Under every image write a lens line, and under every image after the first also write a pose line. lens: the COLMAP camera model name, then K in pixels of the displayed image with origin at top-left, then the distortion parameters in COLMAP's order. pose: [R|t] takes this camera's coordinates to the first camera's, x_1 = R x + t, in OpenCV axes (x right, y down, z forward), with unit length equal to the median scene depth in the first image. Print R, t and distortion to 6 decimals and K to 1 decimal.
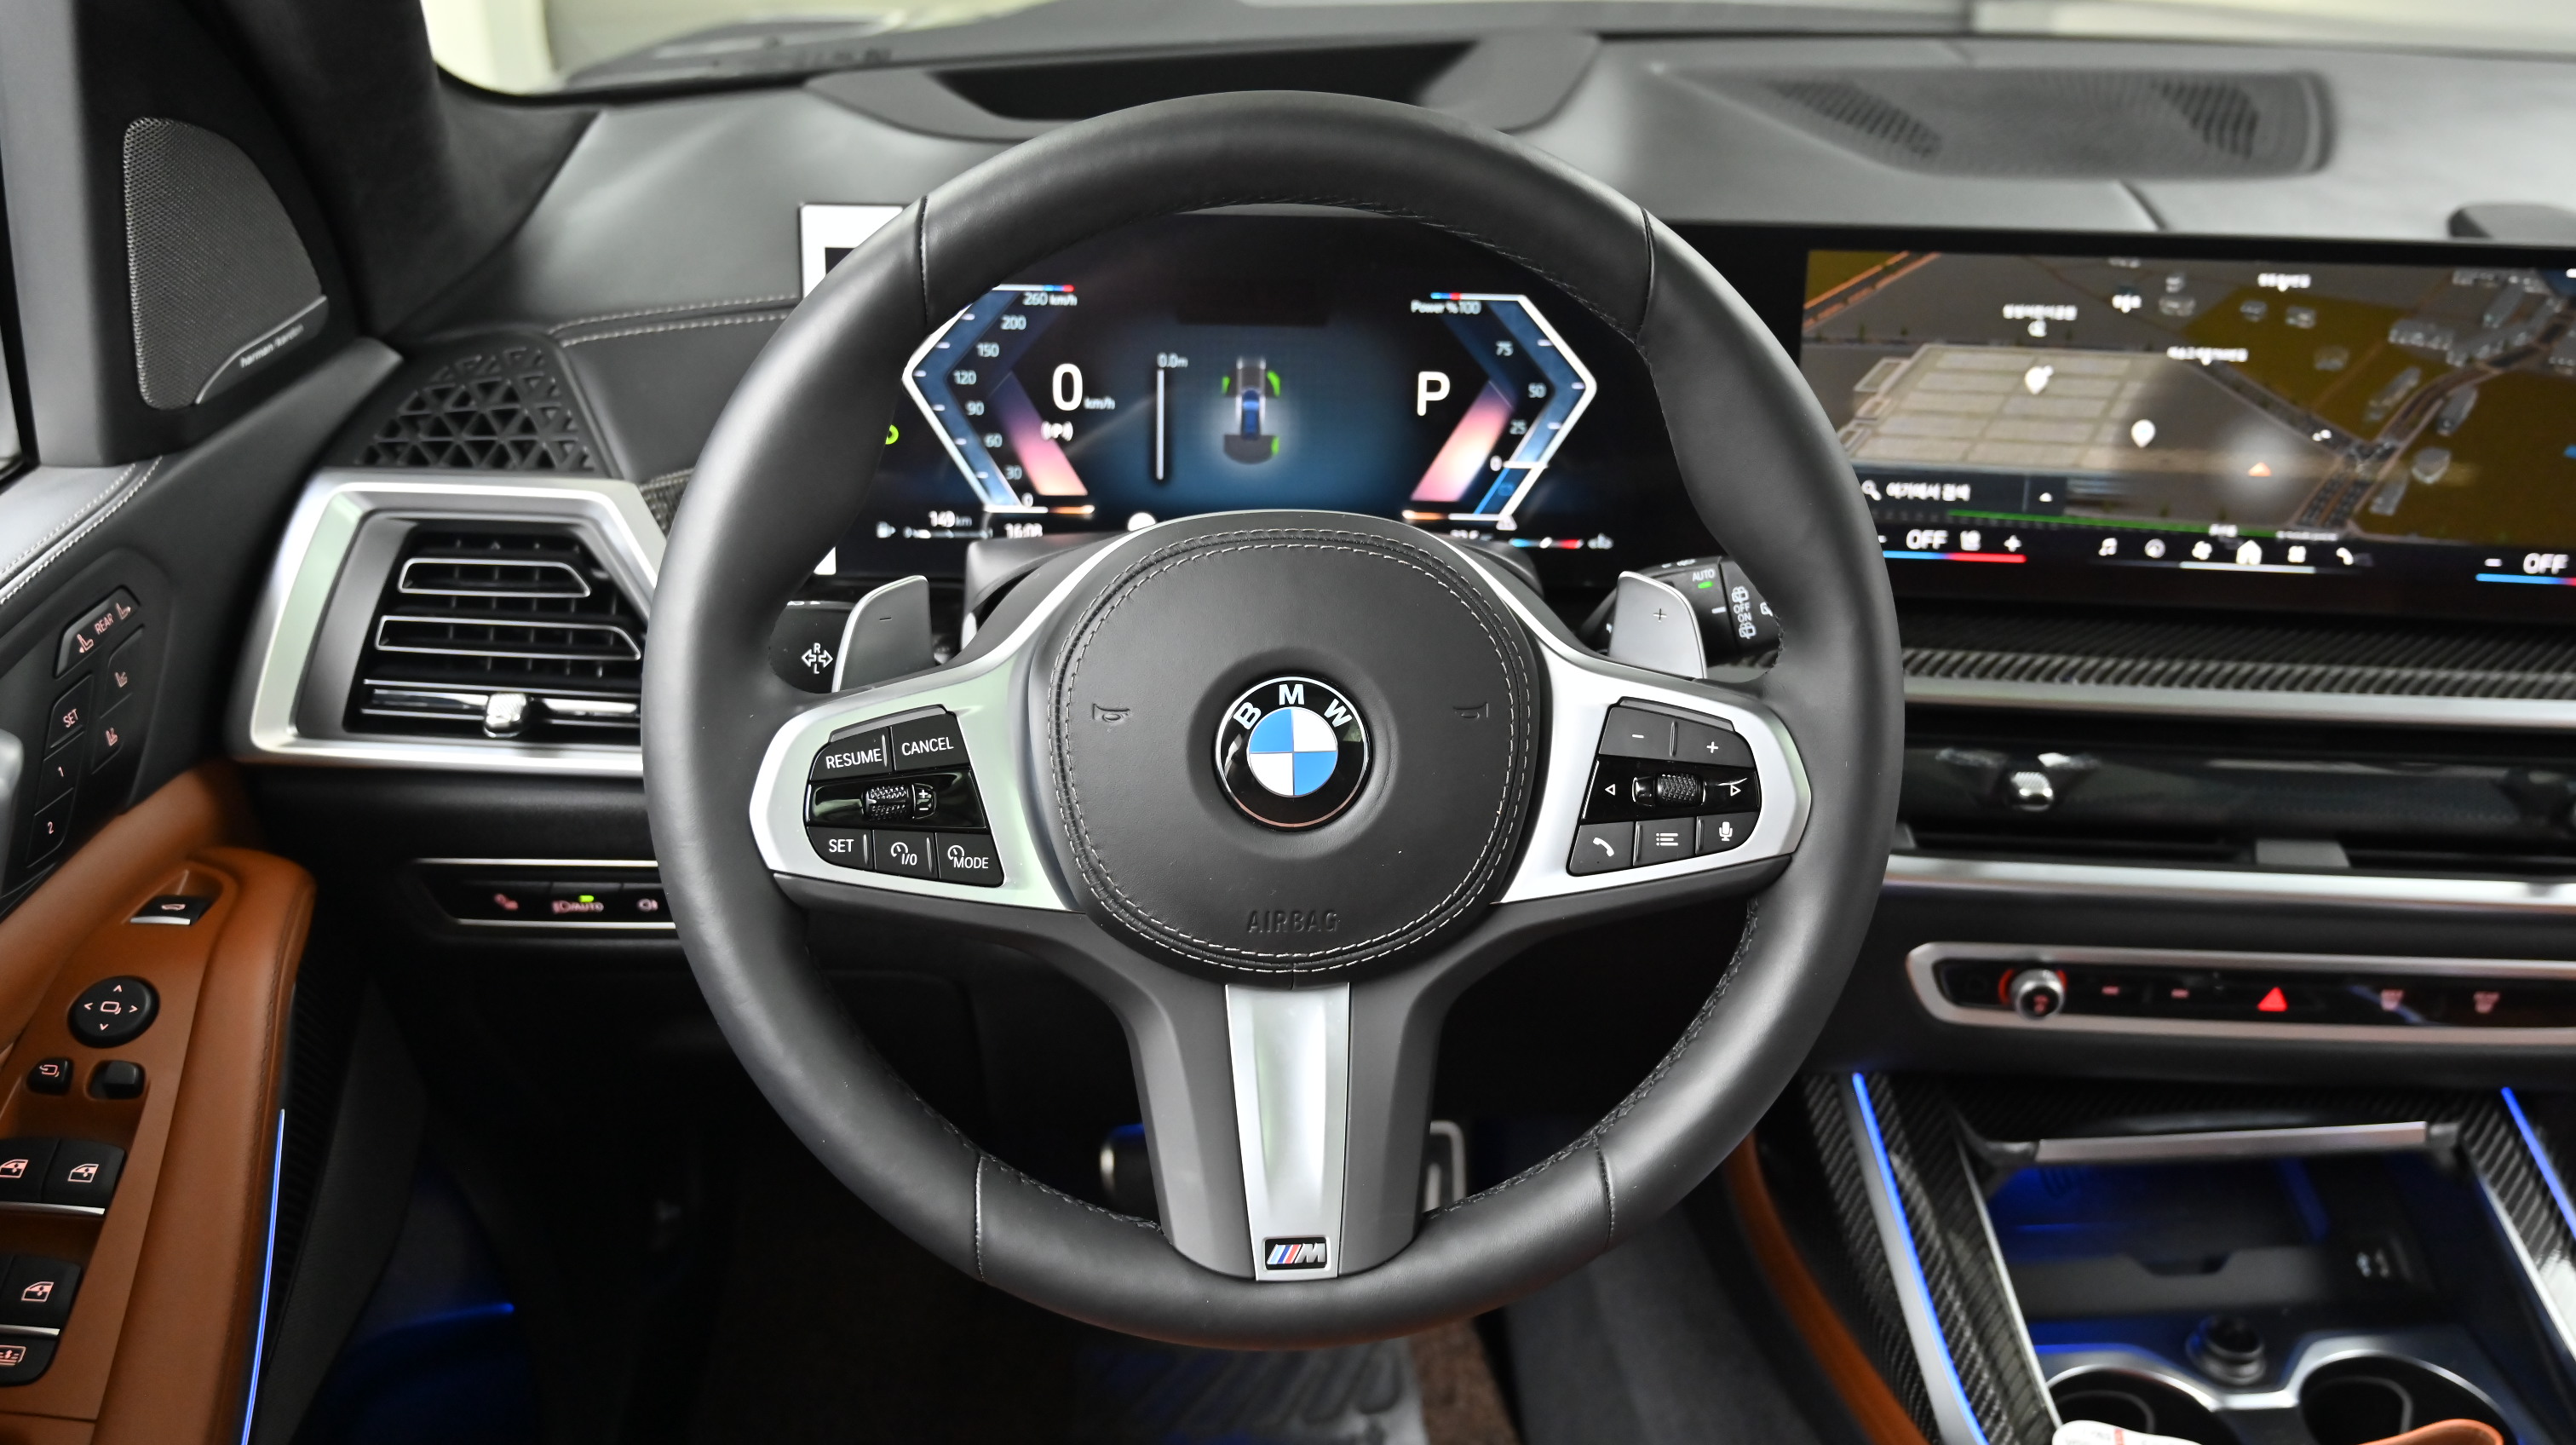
lens RADIAL K [[2276.6, 0, 1291.2], [0, 2276.6, 738.8], [0, 0, 1]] dist [-0.014911, 0.021687]
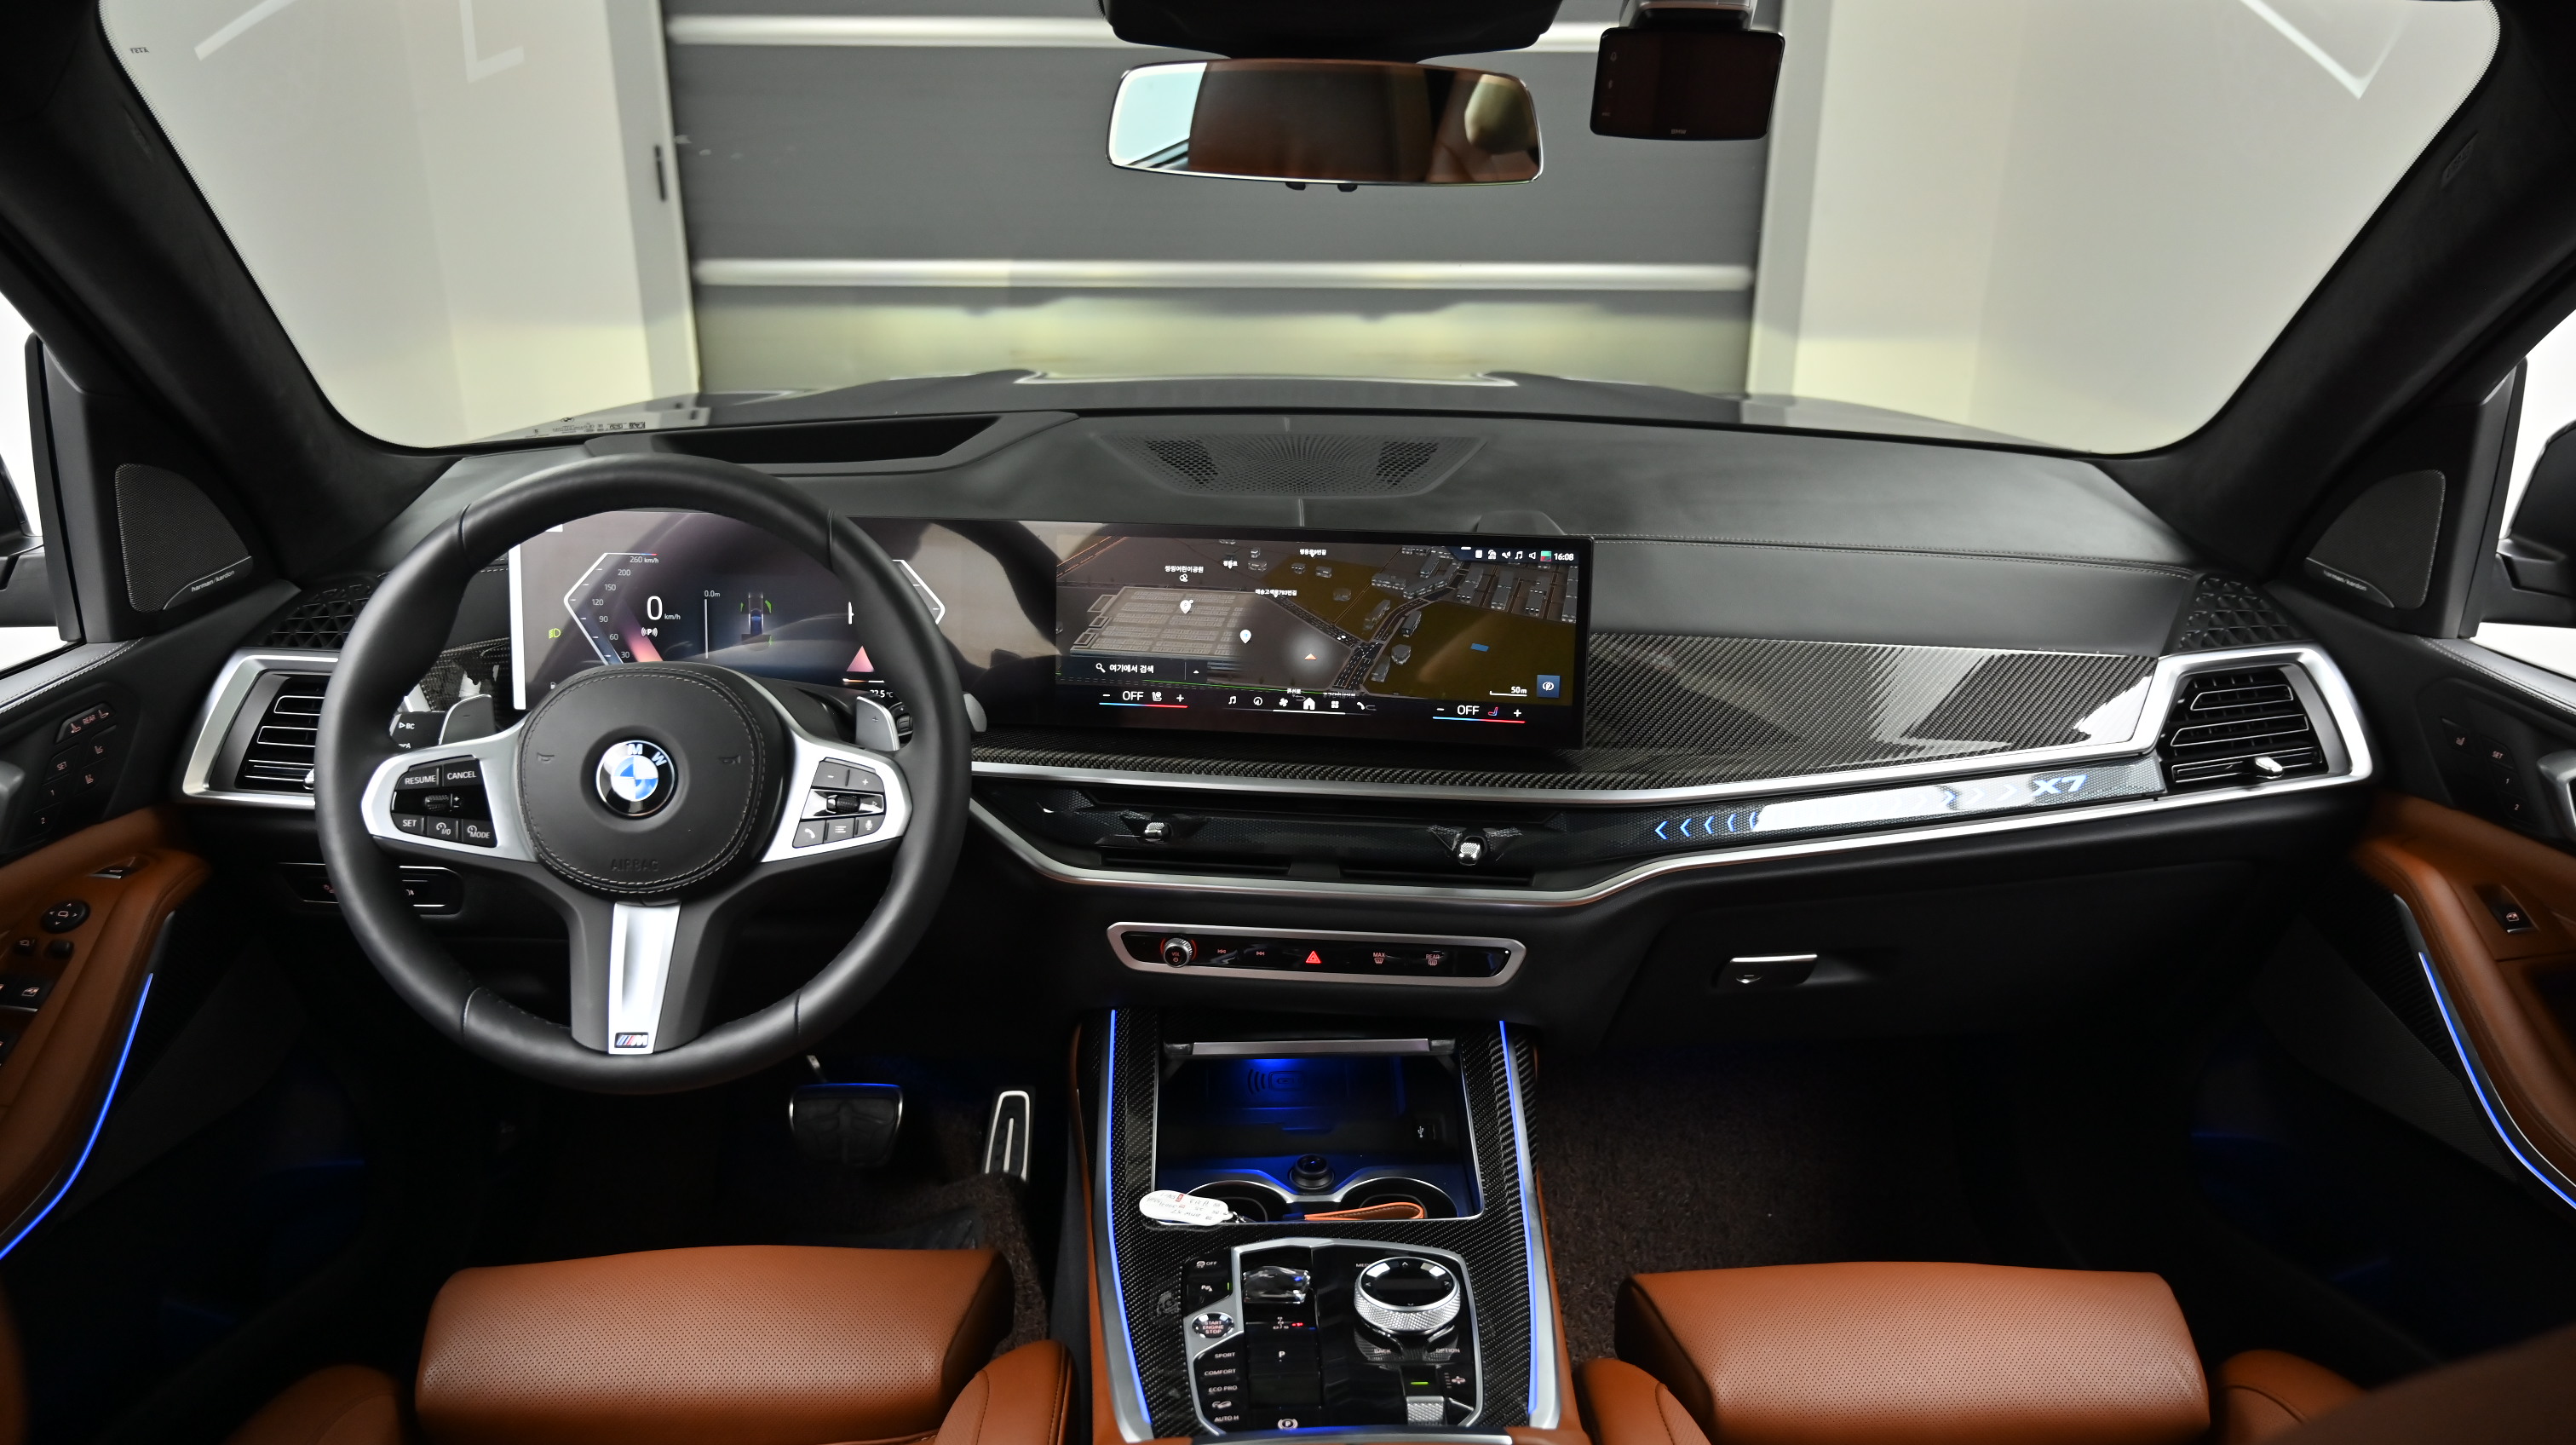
lens RADIAL K [[1810.7, 0, 1275.8], [0, 1810.7, 709.6], [0, 0, 1]] dist [-0.003947, 0.004324]
pose [[0.998854, 0.007957, -0.047201, 0.468294], [-0.013926, 0.991740, -0.127505, 0.103775], [0.045797, 0.128016, 0.990714, -0.399911]]
